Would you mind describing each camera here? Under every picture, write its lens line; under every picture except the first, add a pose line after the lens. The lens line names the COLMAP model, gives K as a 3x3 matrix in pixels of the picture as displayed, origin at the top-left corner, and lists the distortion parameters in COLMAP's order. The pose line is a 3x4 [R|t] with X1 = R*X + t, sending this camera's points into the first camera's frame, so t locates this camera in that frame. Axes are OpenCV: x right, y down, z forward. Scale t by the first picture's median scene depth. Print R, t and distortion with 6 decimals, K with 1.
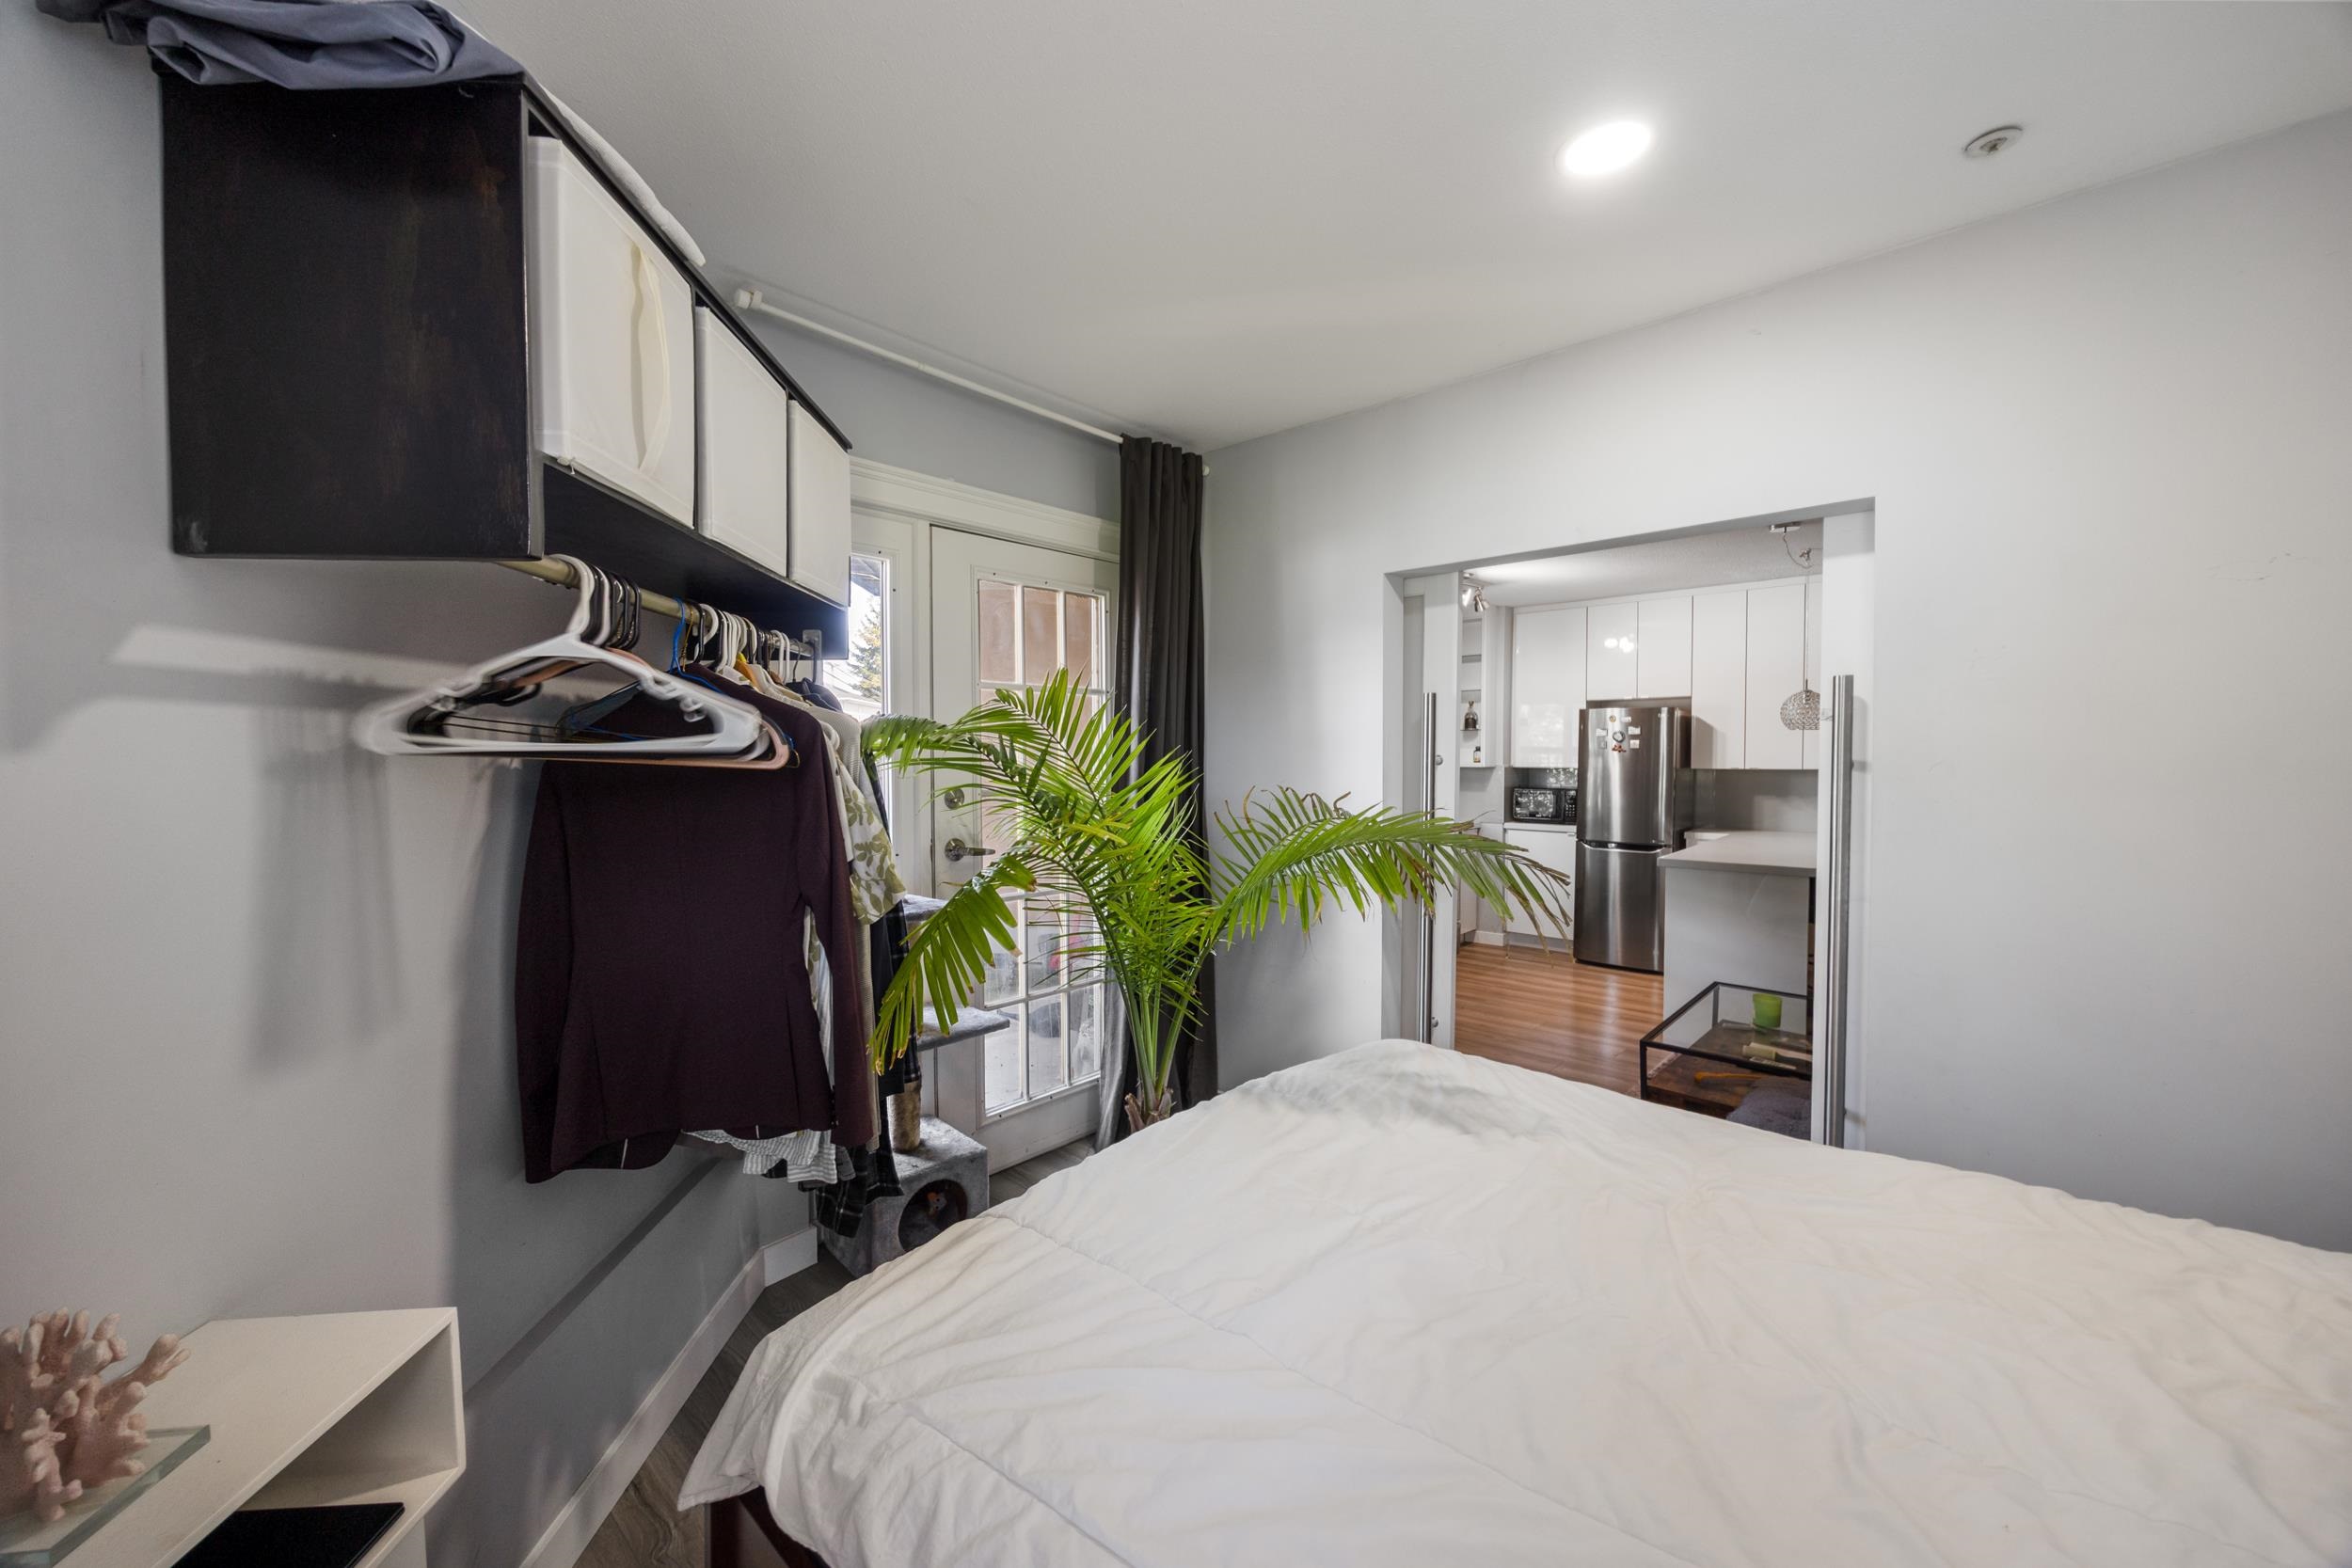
lens RADIAL K [[896.4, 0, 1175.9], [0, 896.4, 777.3], [0, 0, 1]] dist [-0.001081, -0.000057]
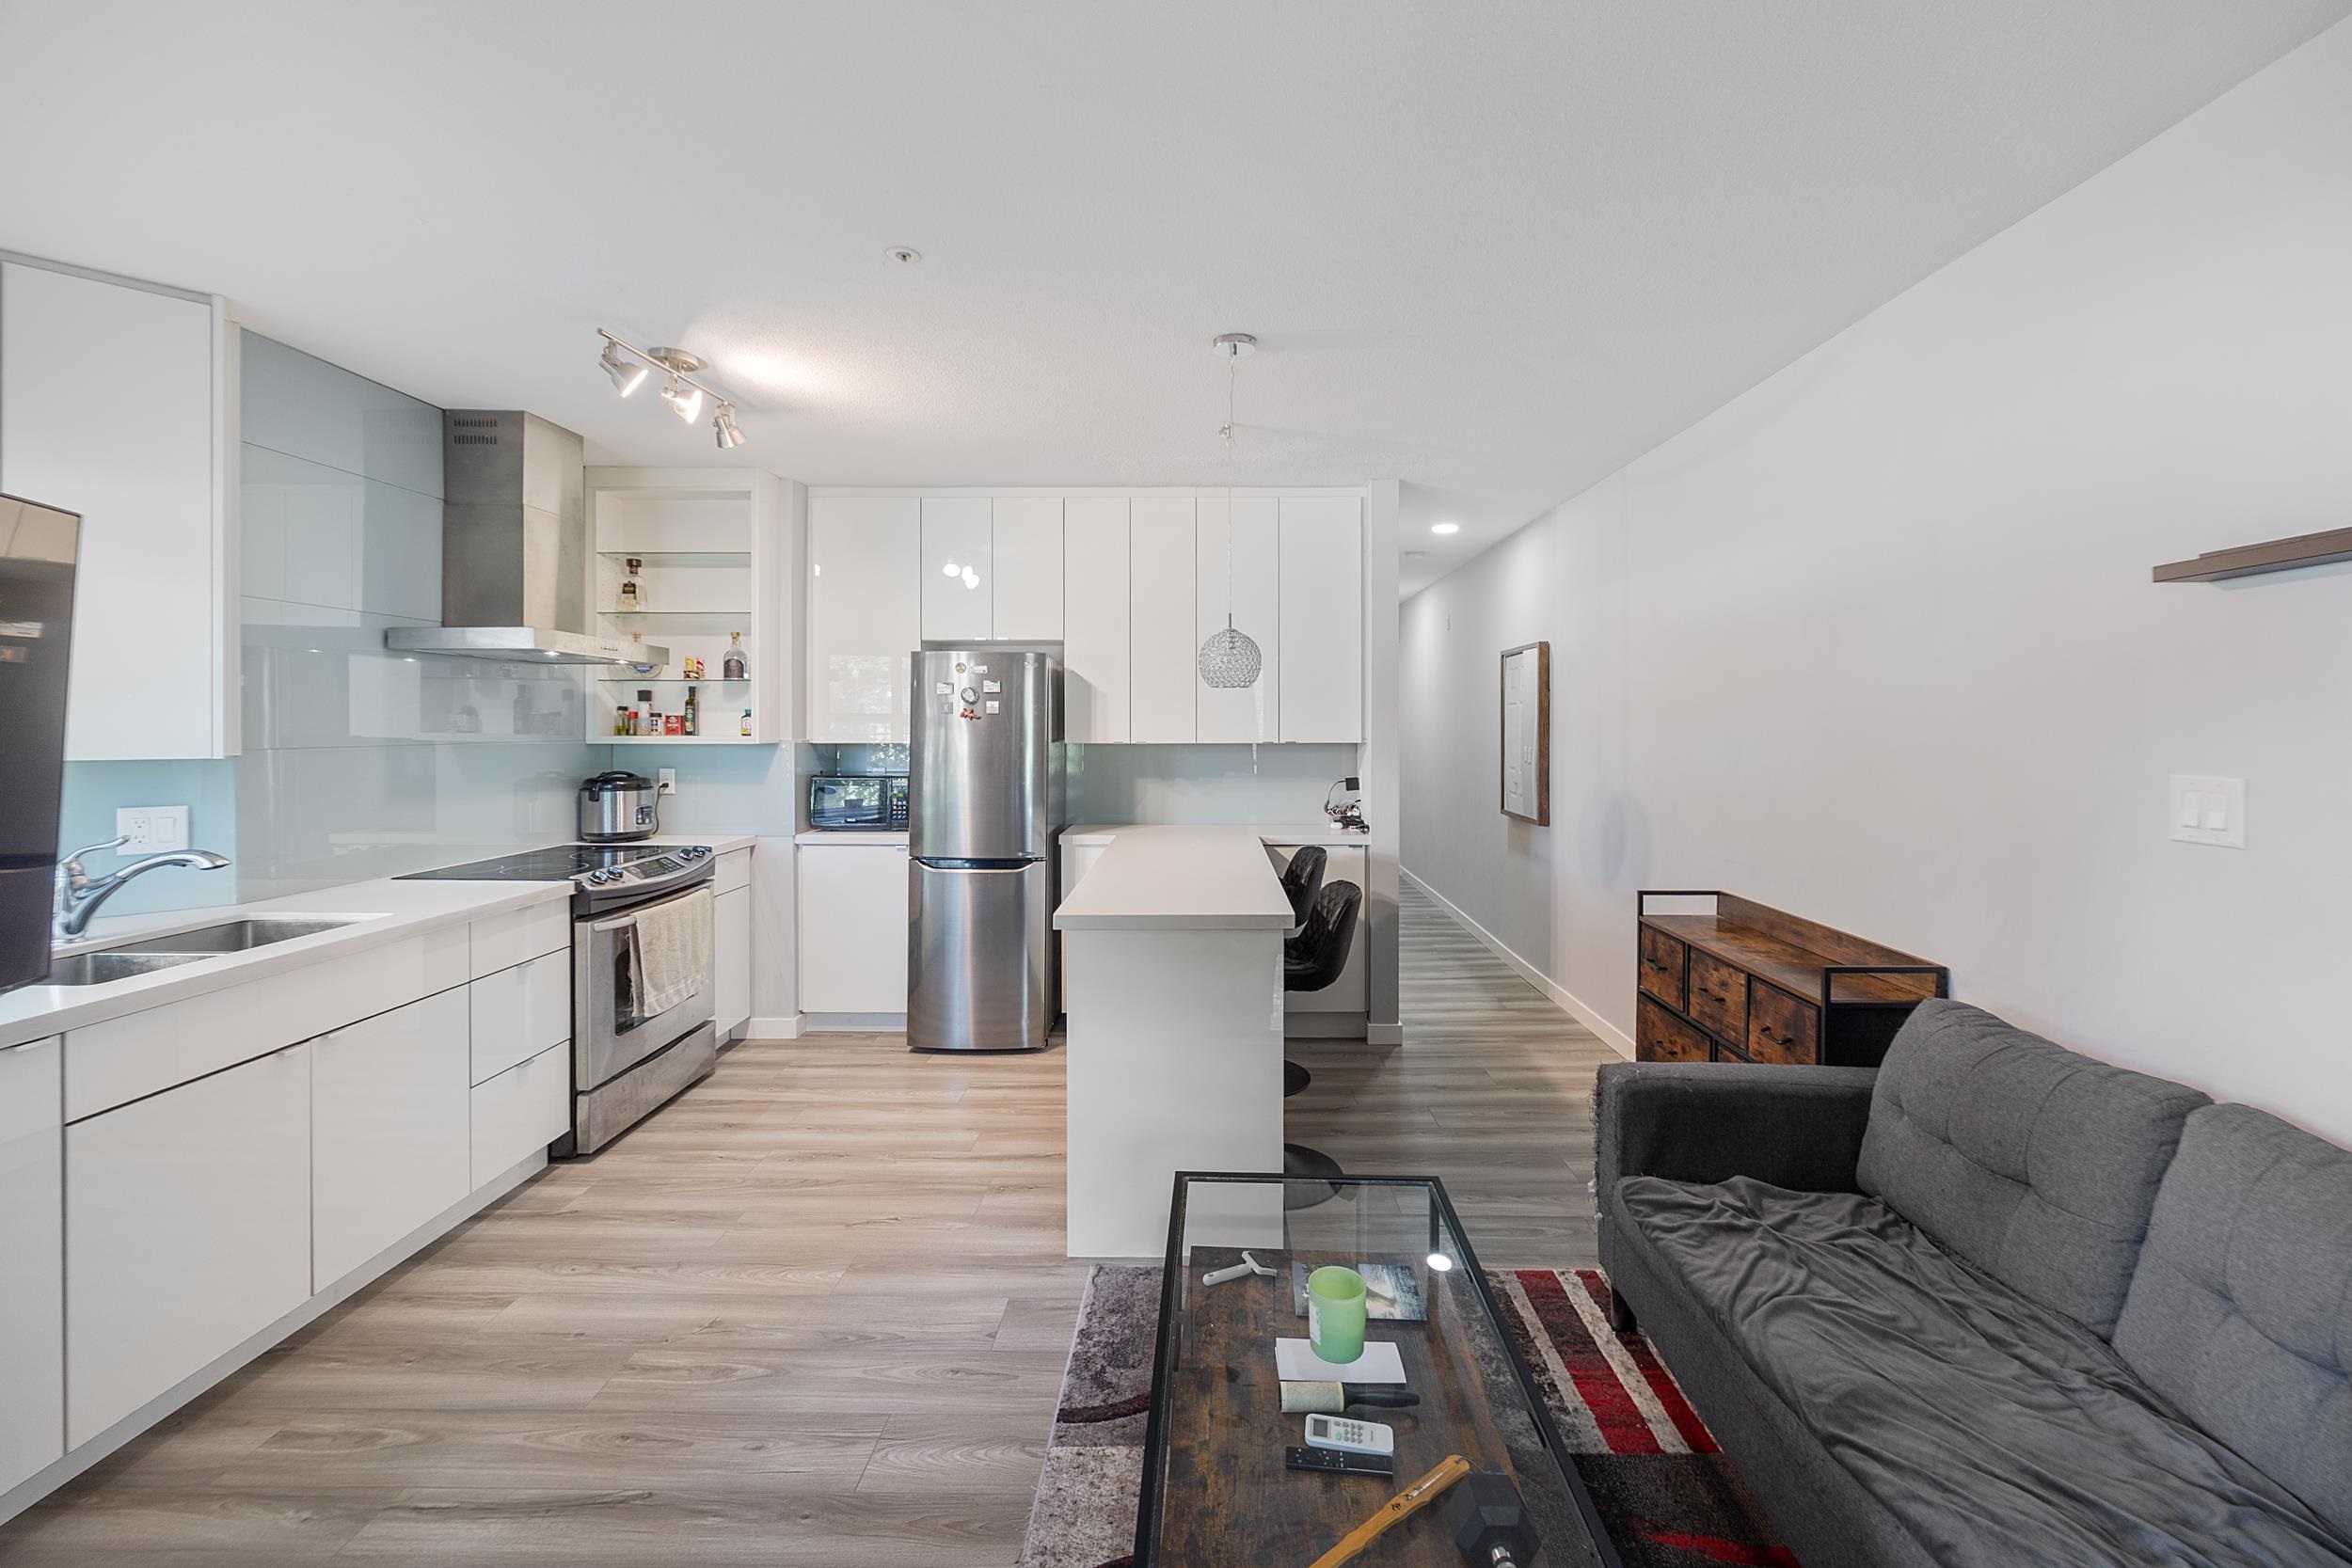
lens RADIAL K [[927.3, 0, 1210.0], [0, 927.3, 731.9], [0, 0, 1]] dist [-0.002116, -0.000177]
pose [[0.743912, -0.003632, 0.668268, 0.172995], [0.015797, 0.999801, -0.012151, -0.008134], [-0.668091, 0.019596, 0.743822, 0.380600]]
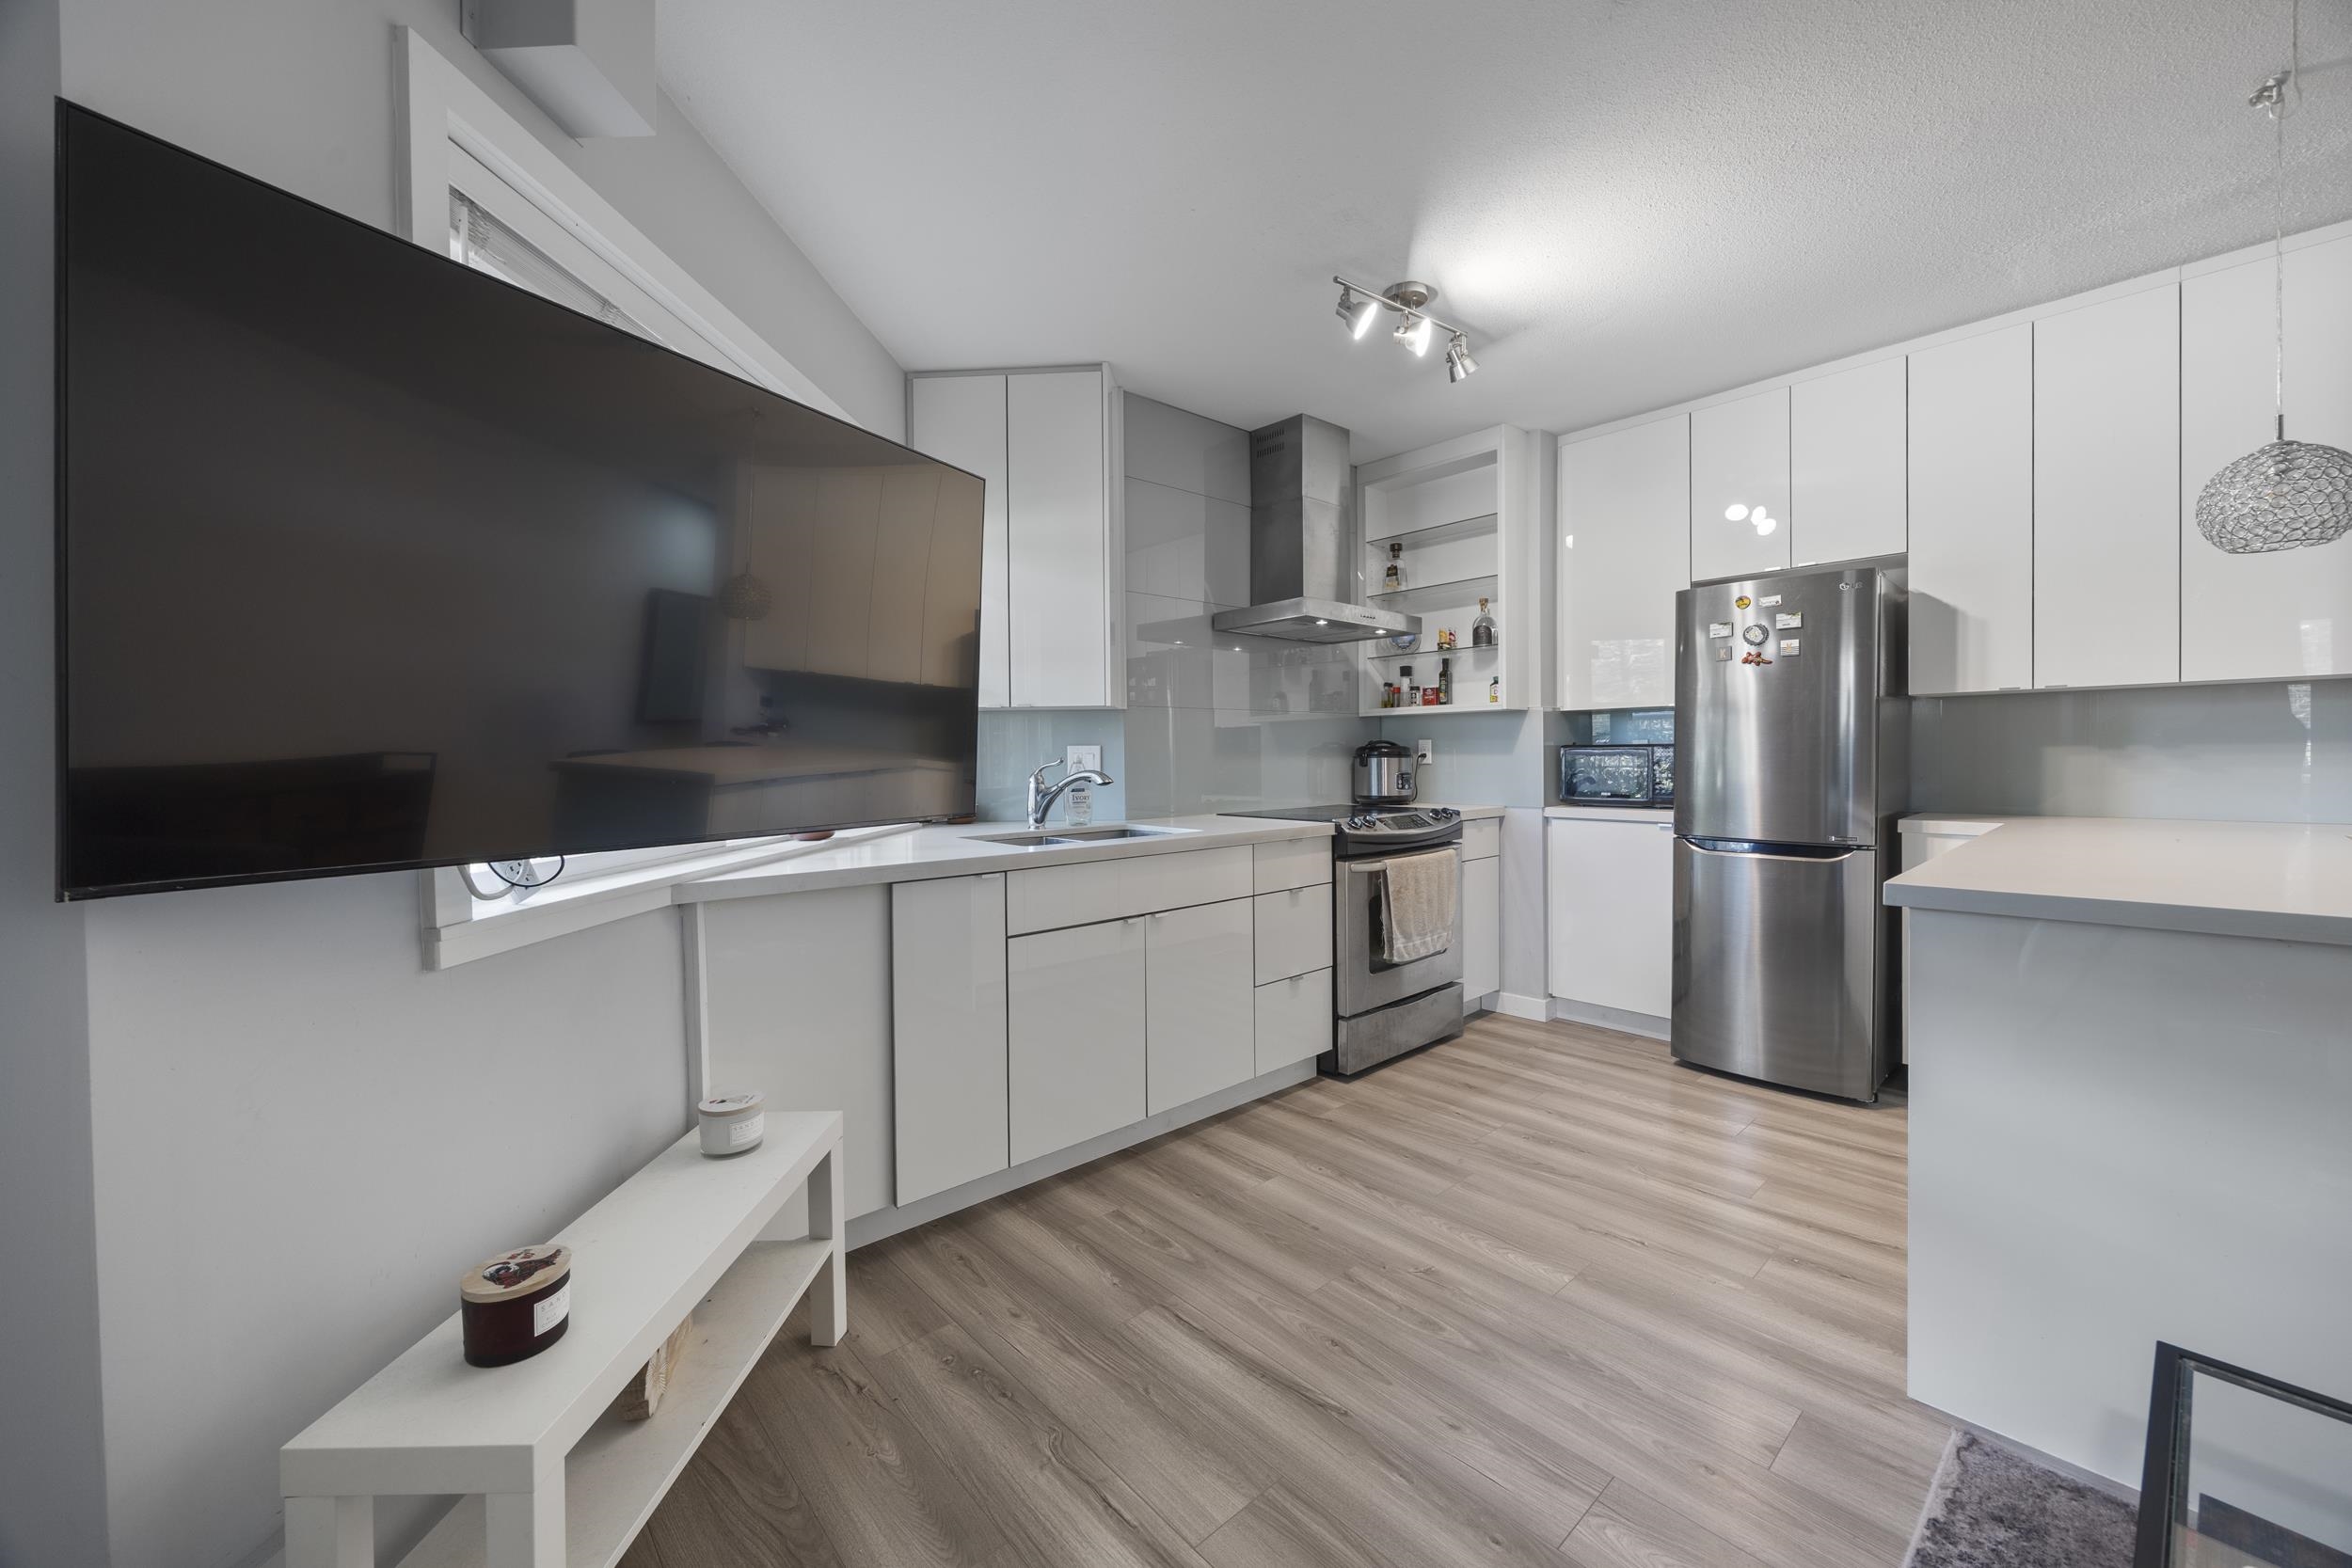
lens RADIAL K [[907.5, 0, 1165.1], [0, 907.5, 768.6], [0, 0, 1]] dist [-0.002231, 0.000210]
pose [[0.993460, -0.010416, -0.113704, 0.212890], [0.009488, 0.999917, -0.008699, 0.032142], [0.113785, 0.007564, 0.993477, 0.439125]]
